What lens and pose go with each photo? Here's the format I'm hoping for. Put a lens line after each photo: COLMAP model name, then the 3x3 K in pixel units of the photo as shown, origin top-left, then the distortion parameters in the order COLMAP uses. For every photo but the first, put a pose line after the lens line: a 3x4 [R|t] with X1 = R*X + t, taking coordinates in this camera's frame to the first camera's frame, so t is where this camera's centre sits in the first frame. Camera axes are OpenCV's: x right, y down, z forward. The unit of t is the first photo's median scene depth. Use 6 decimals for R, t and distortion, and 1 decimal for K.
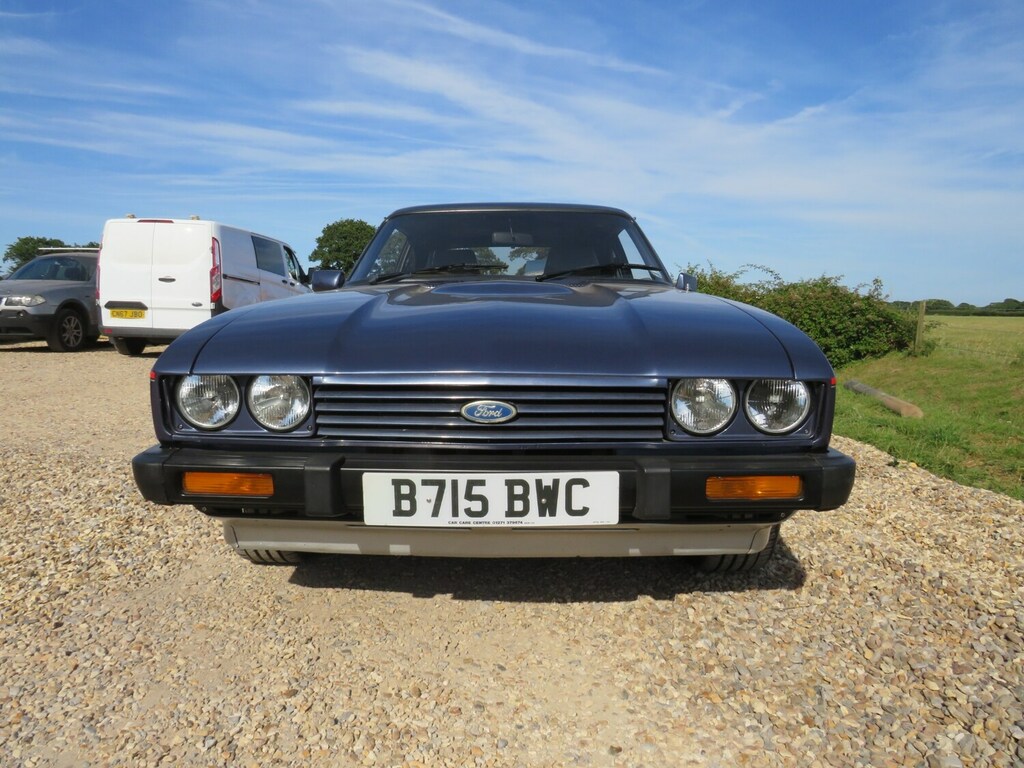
lens RADIAL K [[720.1, 0, 511.0], [0, 720.1, 384.4], [0, 0, 1]] dist [-0.031426, -0.000029]
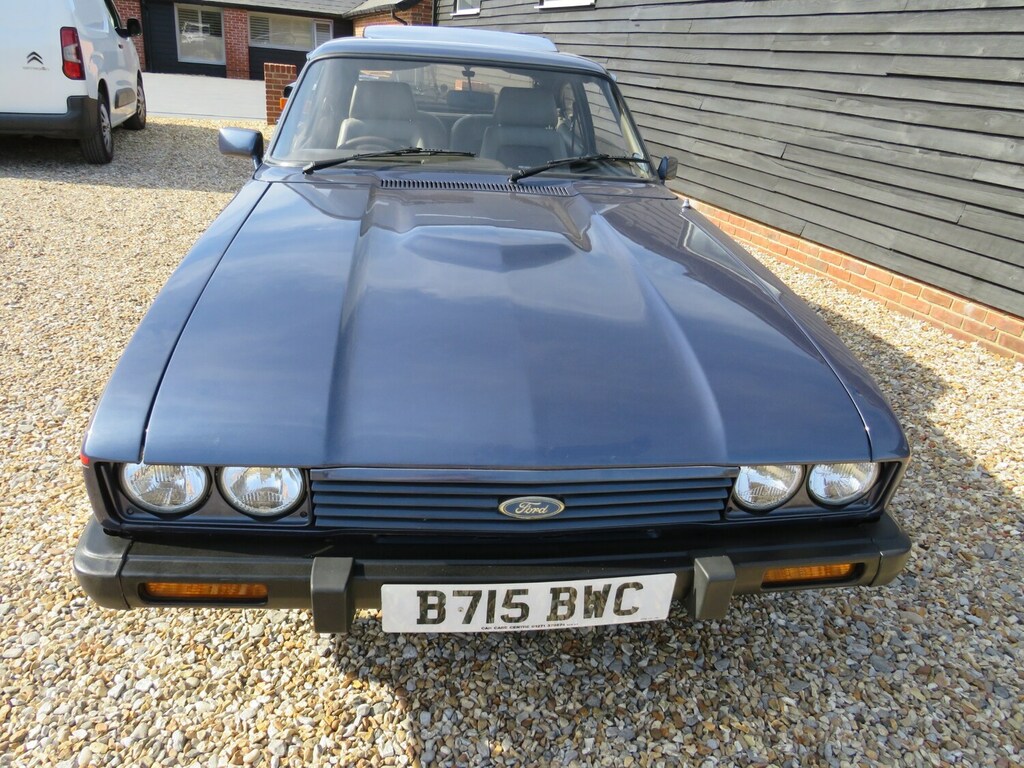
lens RADIAL K [[720.1, 0, 513.0], [0, 720.1, 376.5], [0, 0, 1]] dist [-0.031426, -0.000029]
pose [[0.986344, 0.002113, 0.164687, -0.193913], [-0.055838, 0.944991, 0.322296, -0.379929], [-0.154947, -0.327090, 0.932204, 0.284542]]
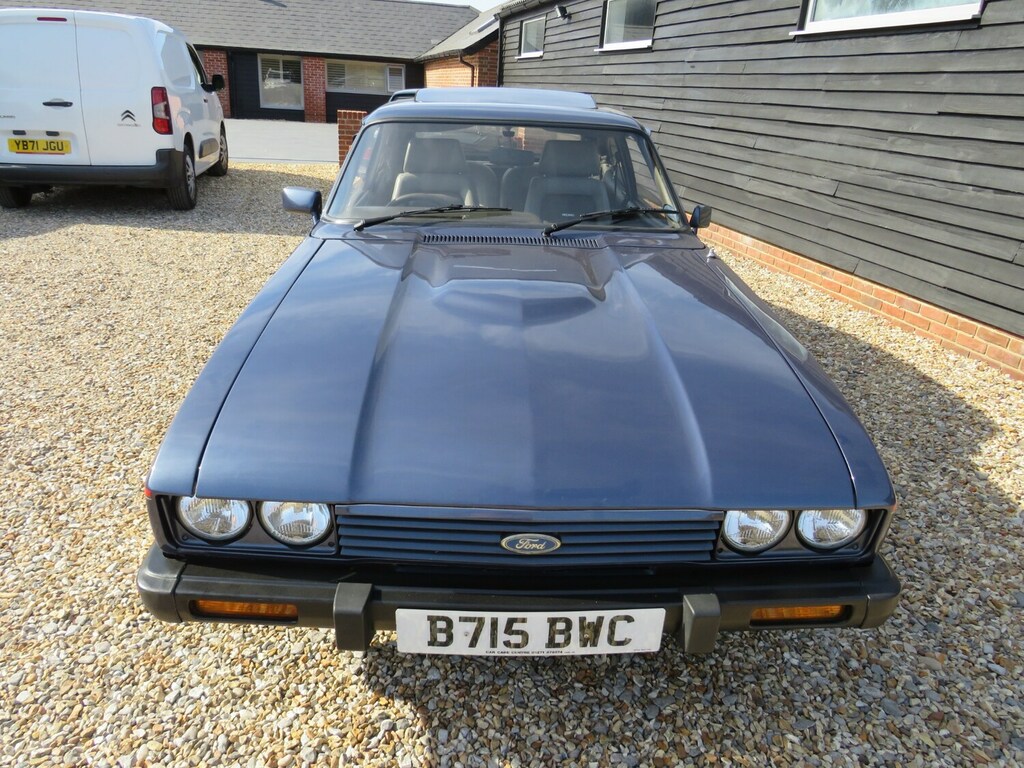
lens RADIAL K [[720.1, 0, 510.7], [0, 720.1, 376.8], [0, 0, 1]] dist [-0.031426, -0.000029]
pose [[0.997493, 0.014967, 0.069170, -0.126475], [-0.034183, 0.957703, 0.285722, -0.439163], [-0.061968, -0.287370, 0.955813, 0.186009]]
